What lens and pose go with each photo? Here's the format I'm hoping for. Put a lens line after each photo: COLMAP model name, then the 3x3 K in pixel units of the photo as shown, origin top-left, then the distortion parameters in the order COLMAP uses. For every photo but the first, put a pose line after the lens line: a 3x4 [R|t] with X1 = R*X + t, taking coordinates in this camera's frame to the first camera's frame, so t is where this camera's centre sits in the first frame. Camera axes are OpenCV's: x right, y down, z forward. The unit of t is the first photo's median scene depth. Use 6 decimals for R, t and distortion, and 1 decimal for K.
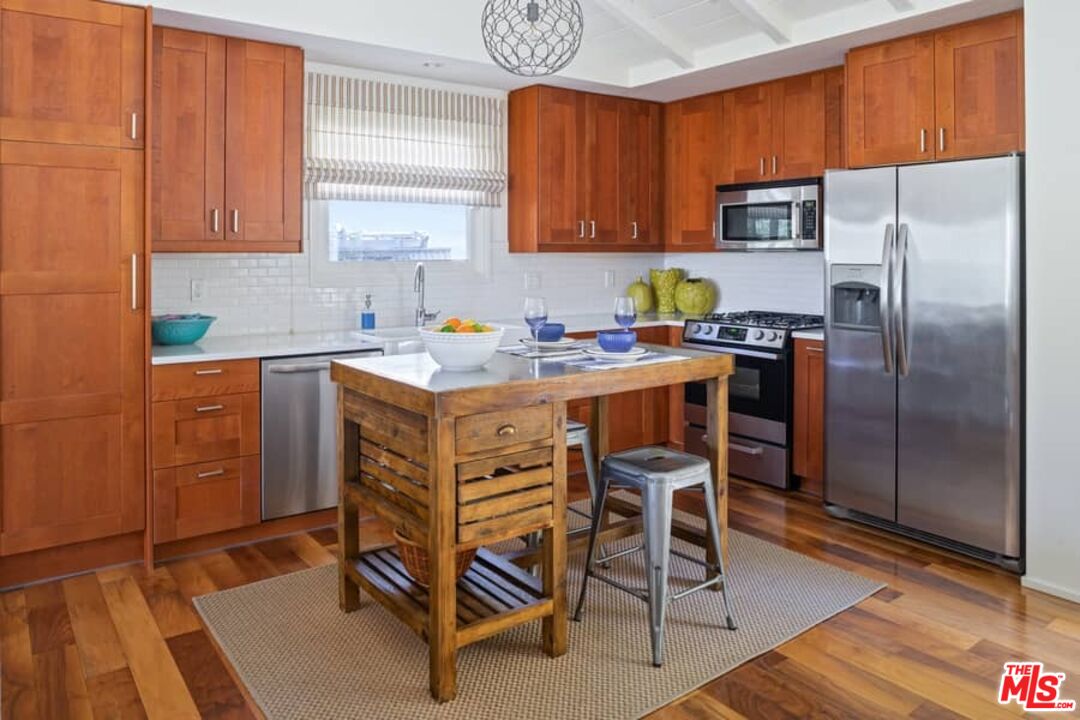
lens RADIAL K [[742.1, 0, 535.7], [0, 742.1, 255.4], [0, 0, 1]] dist [-0.012216, -0.000074]
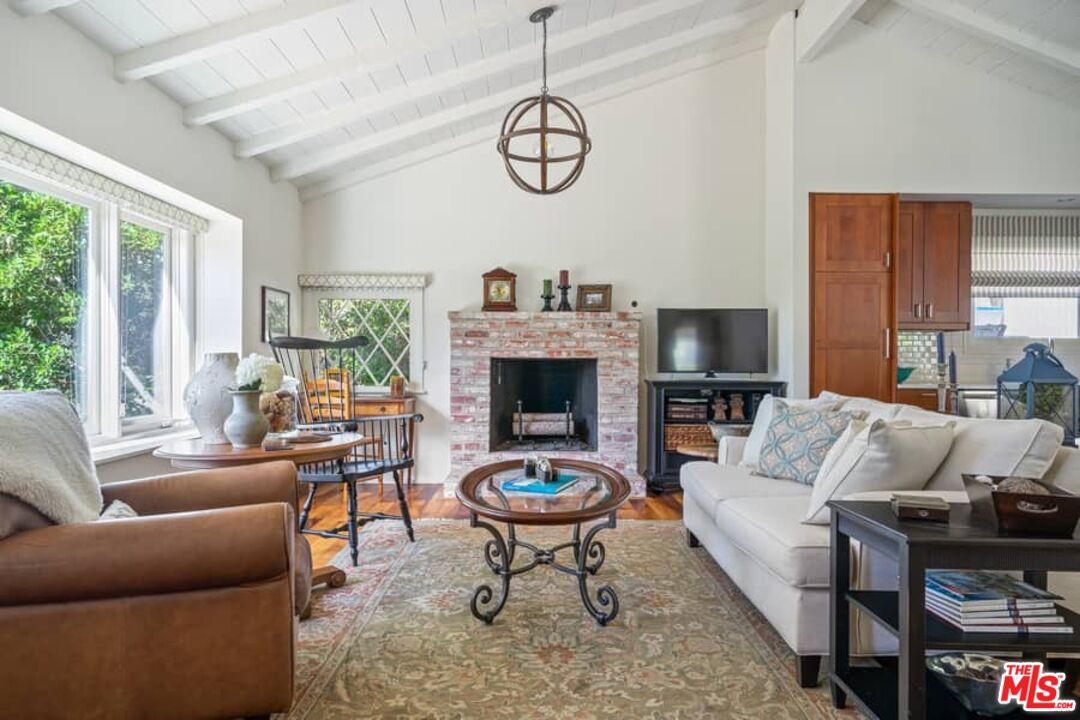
lens RADIAL K [[667.0, 0, 540.0], [0, 667.0, 363.4], [0, 0, 1]] dist [0.006960, 0.001380]
pose [[0.814342, 0.009026, -0.580315, -0.200354], [-0.008621, 0.999957, 0.003455, 0.061974], [0.580322, 0.002189, 0.814385, -0.622669]]
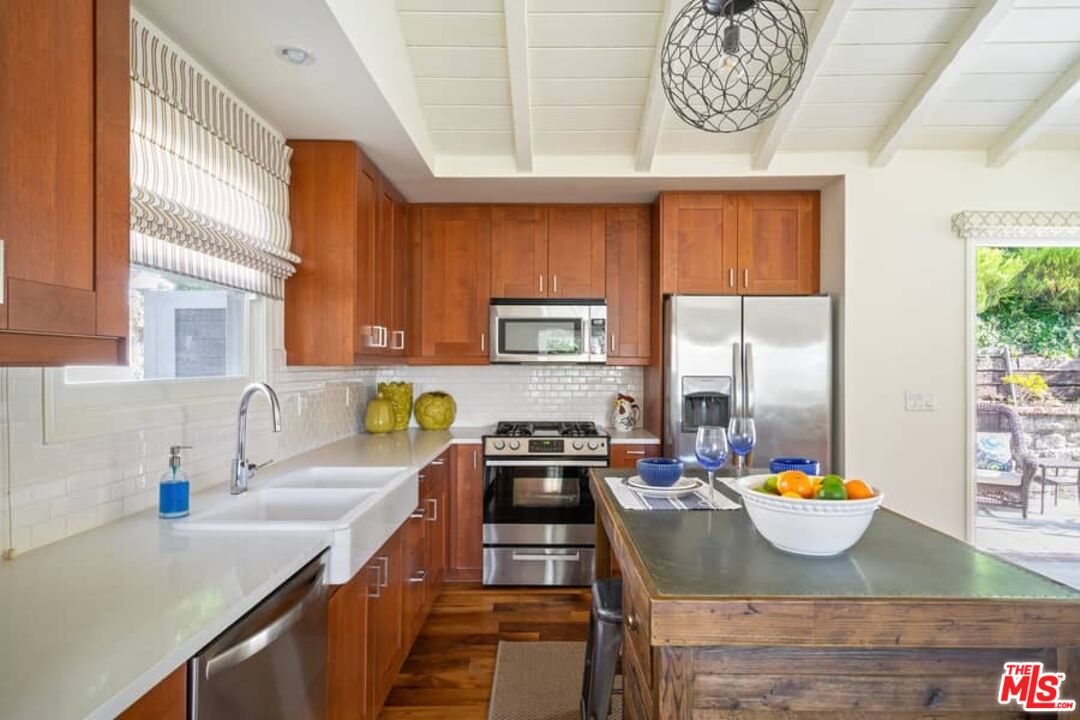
lens RADIAL K [[590.2, 0, 537.2], [0, 590.2, 365.5], [0, 0, 1]] dist [0.010857, -0.003143]
pose [[0.609214, 0.001493, 0.793004, -0.382859], [-0.000739, 0.999999, -0.001315, -0.003166], [-0.793005, 0.000215, 0.609215, 0.523925]]
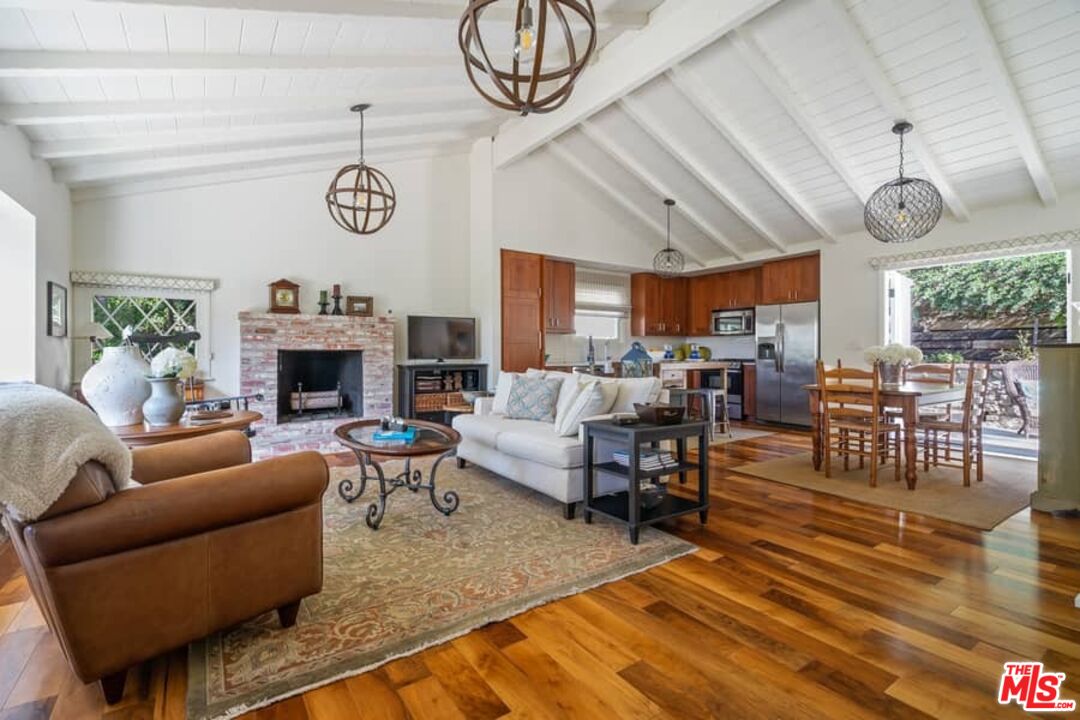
lens RADIAL K [[492.2, 0, 540.5], [0, 492.2, 351.9], [0, 0, 1]] dist [-0.010200, 0.000913]
pose [[0.999789, 0.001704, -0.020463, -0.357711], [-0.001751, 0.999996, -0.002312, 0.063173], [0.020459, 0.002348, 0.999788, -0.816636]]
